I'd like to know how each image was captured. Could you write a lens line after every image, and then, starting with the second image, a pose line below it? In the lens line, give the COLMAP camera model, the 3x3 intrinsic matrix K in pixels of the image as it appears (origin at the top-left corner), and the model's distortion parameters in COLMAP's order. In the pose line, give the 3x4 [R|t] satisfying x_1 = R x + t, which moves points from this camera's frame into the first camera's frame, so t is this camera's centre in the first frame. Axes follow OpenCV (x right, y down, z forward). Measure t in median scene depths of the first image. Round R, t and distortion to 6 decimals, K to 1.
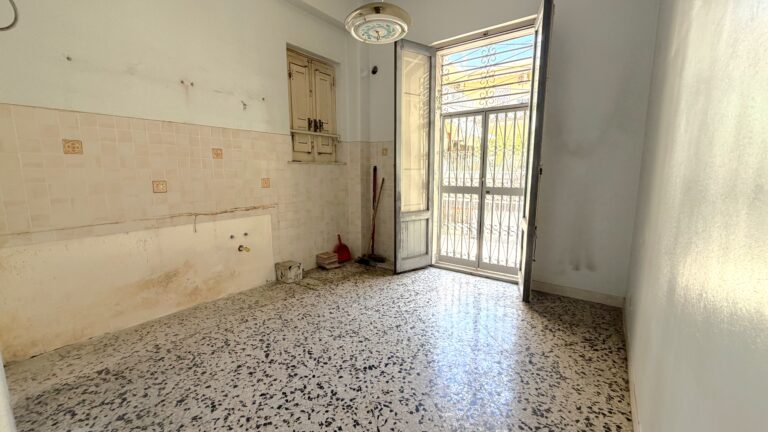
lens RADIAL K [[306.5, 0, 382.3], [0, 306.5, 216.4], [0, 0, 1]] dist [0.001703, 0.000194]
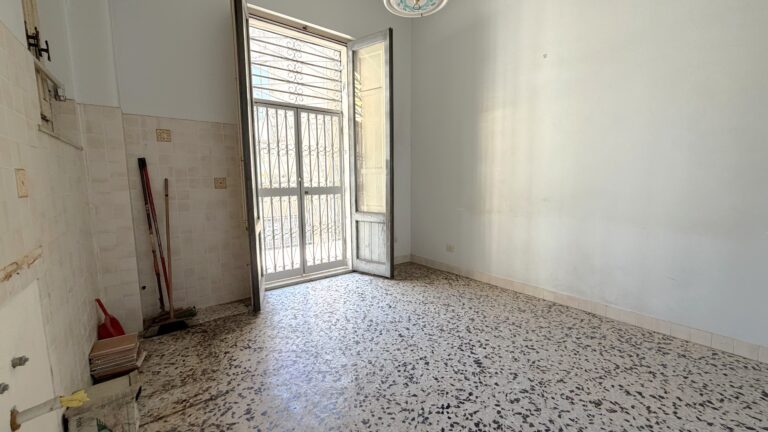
lens RADIAL K [[306.5, 0, 382.3], [0, 306.5, 216.4], [0, 0, 1]] dist [0.001703, 0.000194]
pose [[0.279826, -0.110342, 0.953689, -0.518754], [0.149978, 0.986201, 0.070098, -0.037015], [-0.948264, 0.123417, 0.292514, 0.499888]]
